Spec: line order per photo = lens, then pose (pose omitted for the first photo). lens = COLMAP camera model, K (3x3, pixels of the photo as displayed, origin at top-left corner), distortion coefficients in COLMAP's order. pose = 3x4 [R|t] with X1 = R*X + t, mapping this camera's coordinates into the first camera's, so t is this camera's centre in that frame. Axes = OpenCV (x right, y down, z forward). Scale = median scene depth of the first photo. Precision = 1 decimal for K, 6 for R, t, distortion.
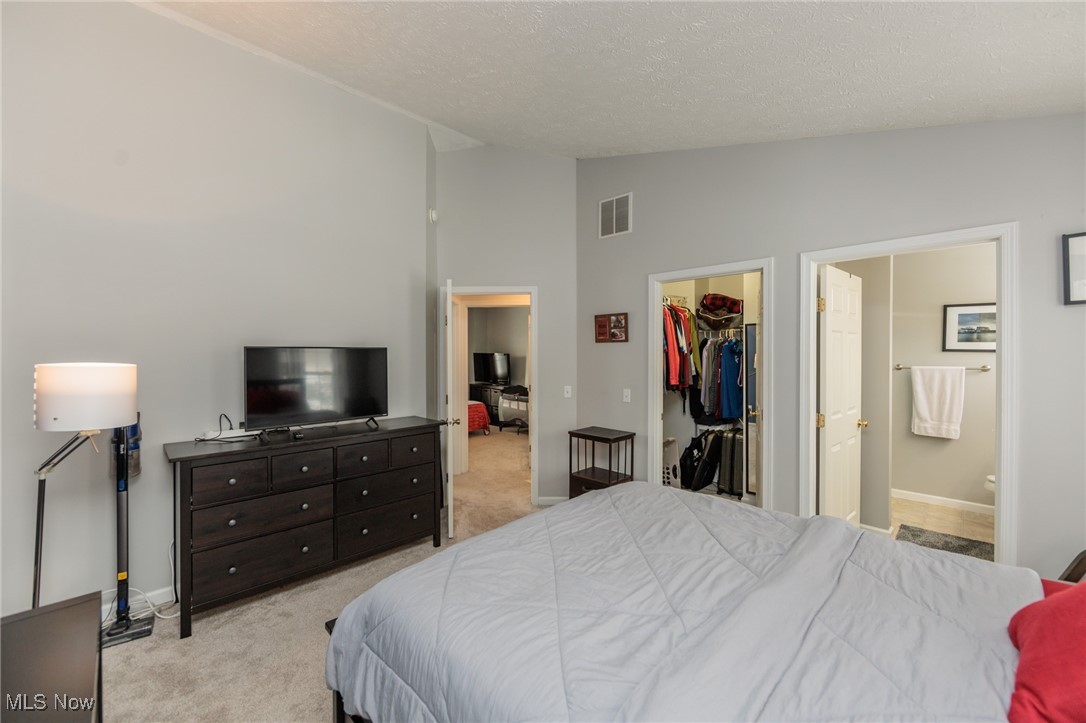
lens RADIAL K [[423.6, 0, 544.0], [0, 423.6, 356.9], [0, 0, 1]] dist [-0.001737, -0.000057]
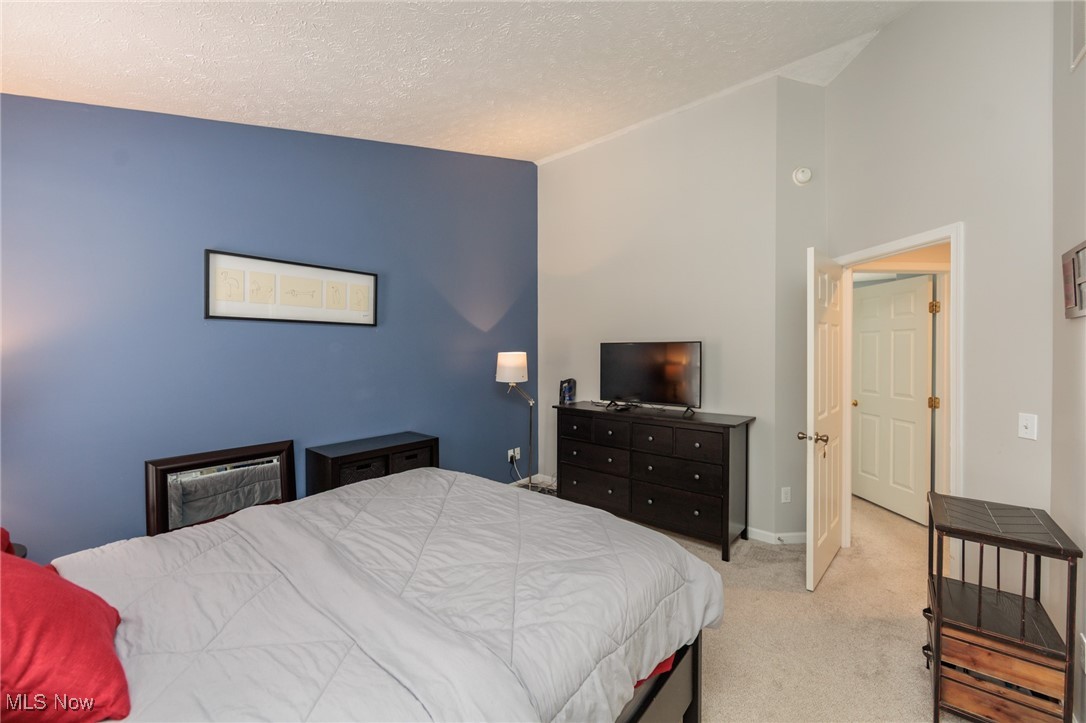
lens RADIAL K [[423.6, 0, 544.0], [0, 423.6, 356.9], [0, 0, 1]] dist [-0.001737, -0.000057]
pose [[0.076633, 0.014676, -0.996951, 0.682707], [-0.007273, 0.999873, 0.014160, 0.003206], [0.997033, 0.006165, 0.076730, 0.603195]]
